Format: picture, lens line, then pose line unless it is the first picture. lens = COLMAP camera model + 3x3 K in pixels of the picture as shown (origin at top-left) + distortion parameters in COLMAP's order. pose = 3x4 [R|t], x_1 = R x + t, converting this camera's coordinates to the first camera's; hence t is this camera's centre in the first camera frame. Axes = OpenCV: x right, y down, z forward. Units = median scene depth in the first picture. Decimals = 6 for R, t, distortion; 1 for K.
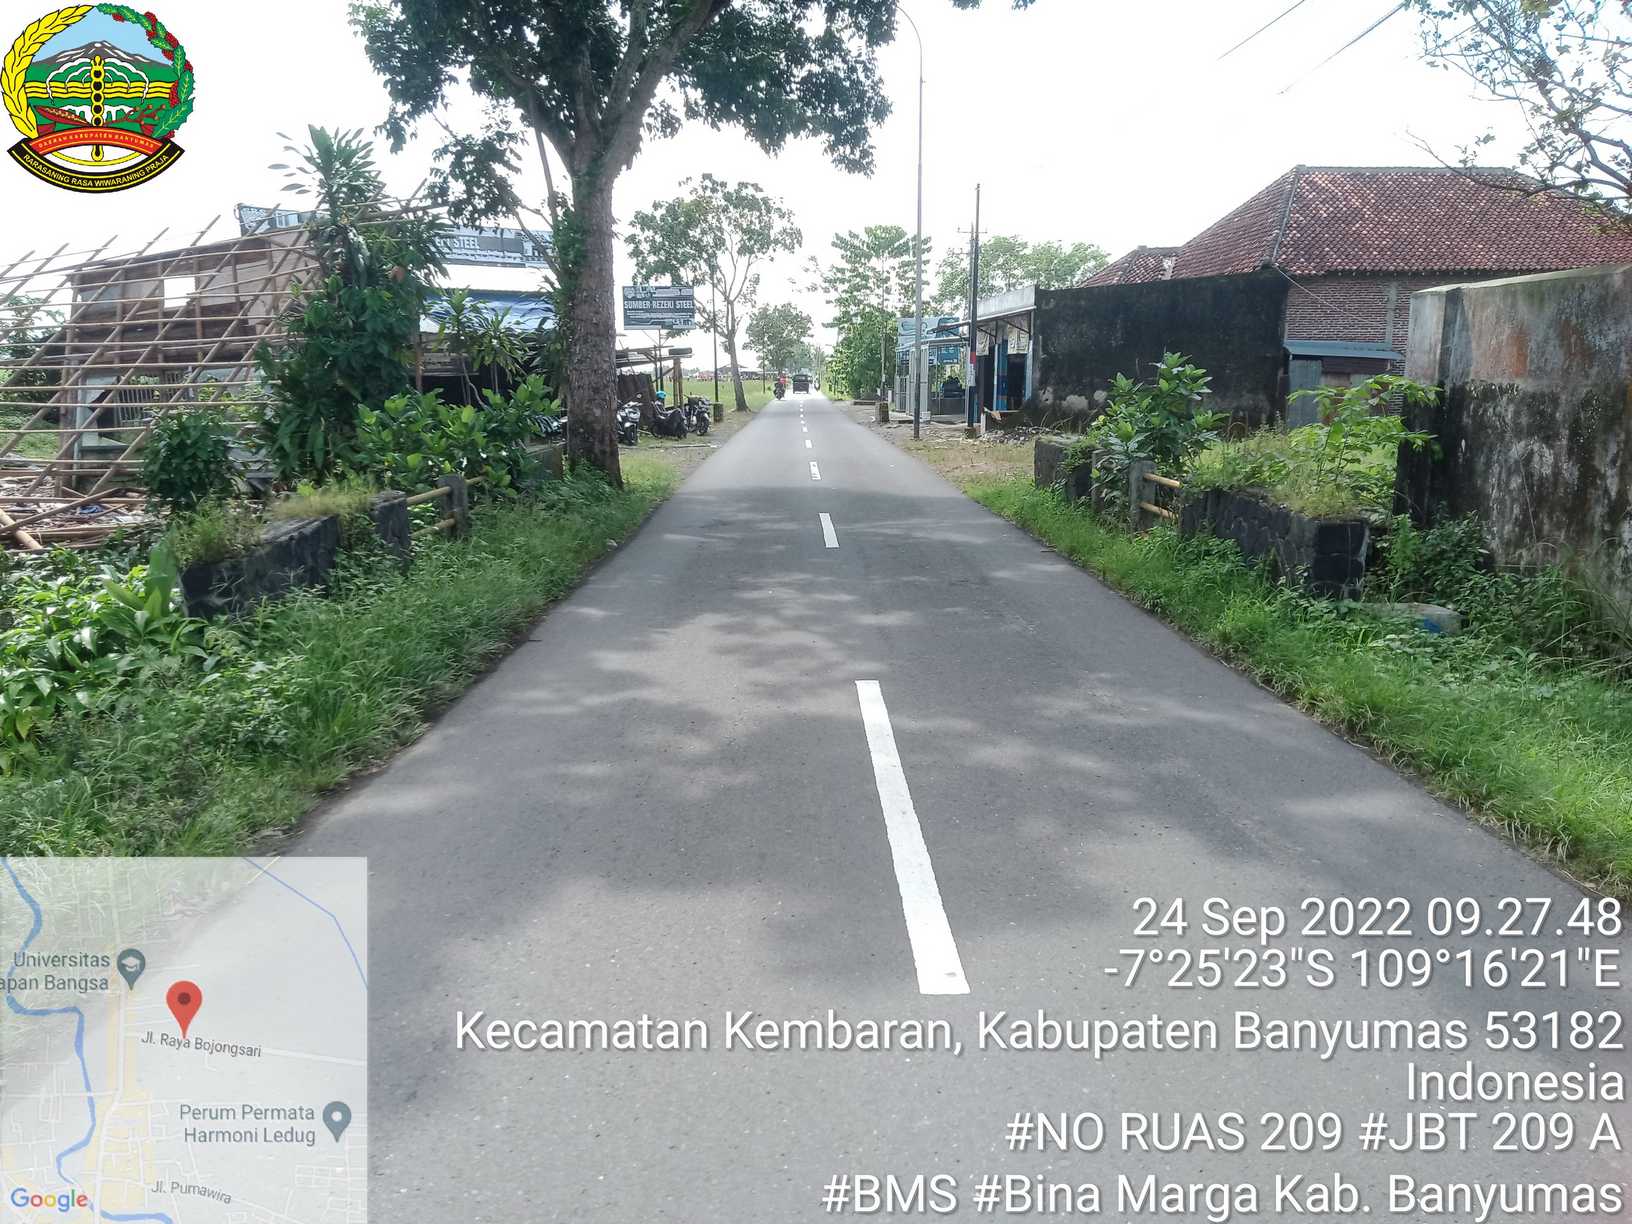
lens RADIAL K [[1163.0, 0, 816.9], [0, 1163.0, 608.1], [0, 0, 1]] dist [0.005826, -0.002861]
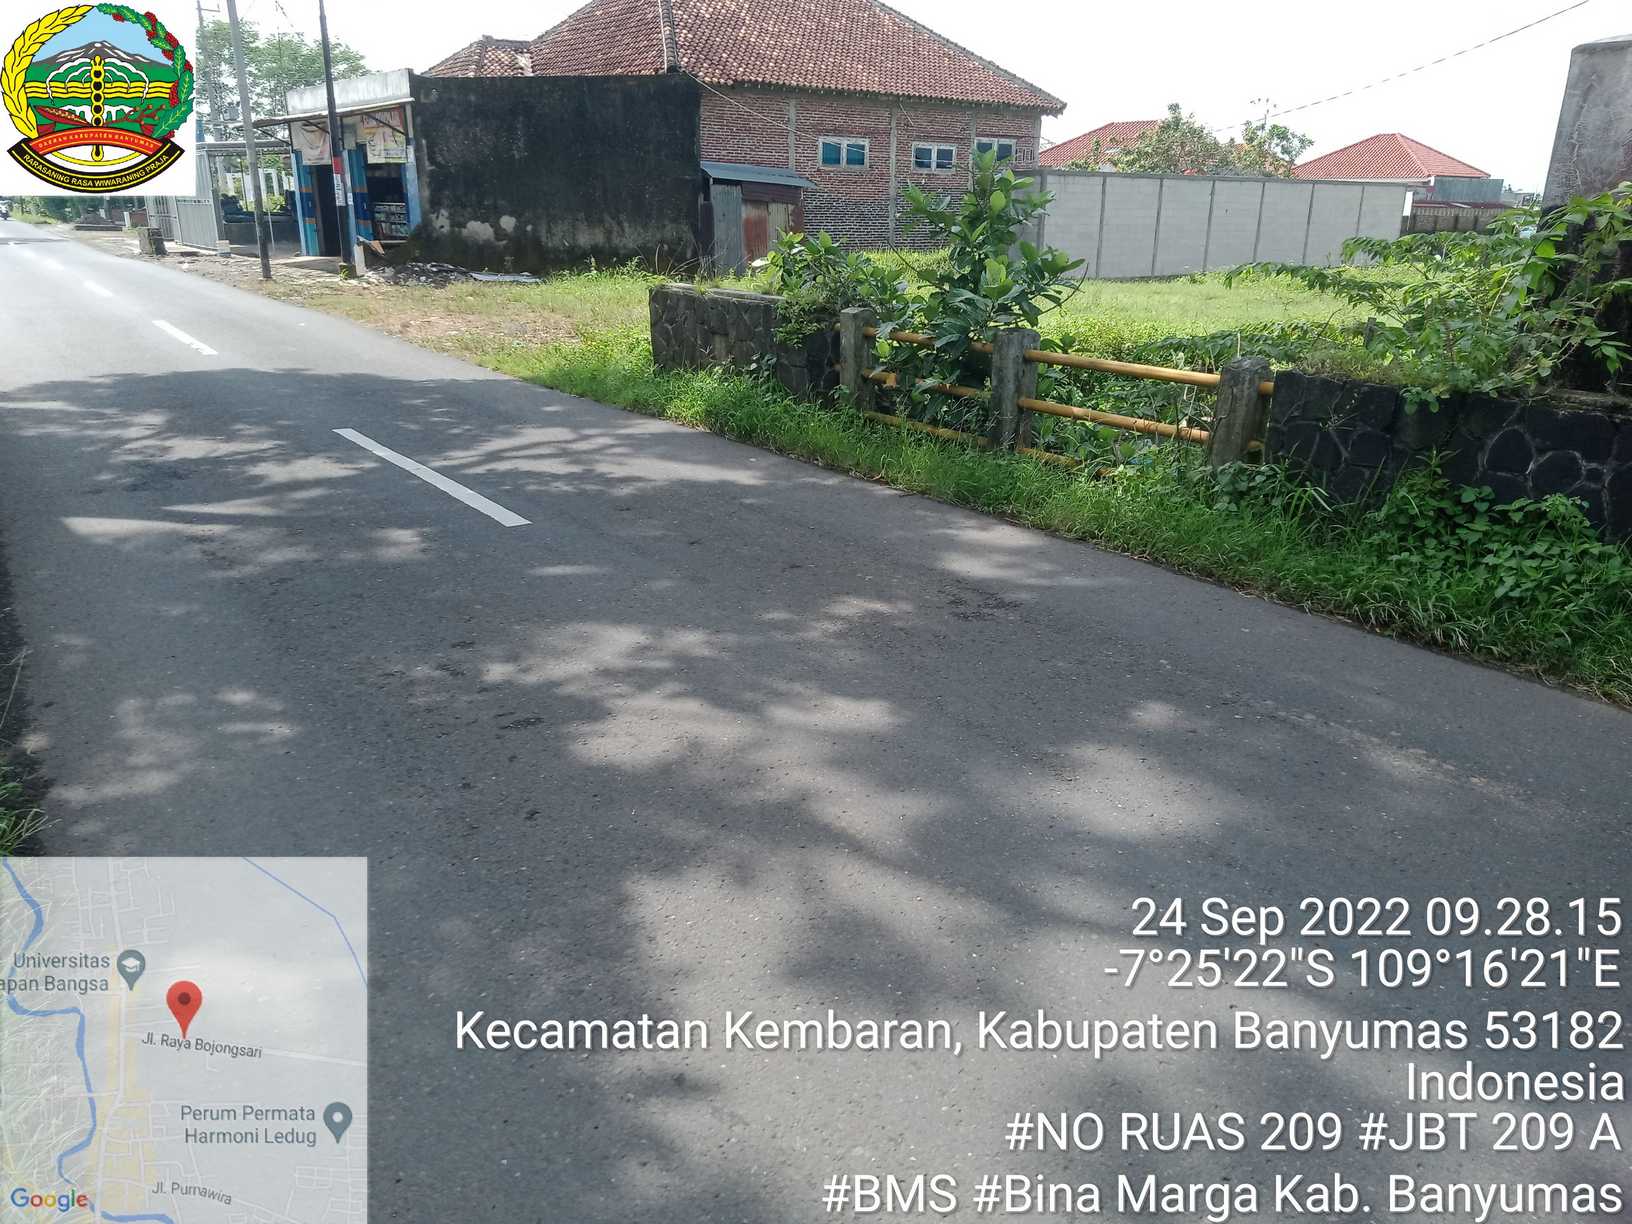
lens RADIAL K [[1163.0, 0, 810.9], [0, 1163.0, 612.4], [0, 0, 1]] dist [0.005826, -0.002861]
pose [[0.825057, -0.164360, 0.540617, -0.061568], [0.087006, 0.982304, 0.165858, -0.033594], [-0.558311, -0.089806, 0.824757, 0.198661]]
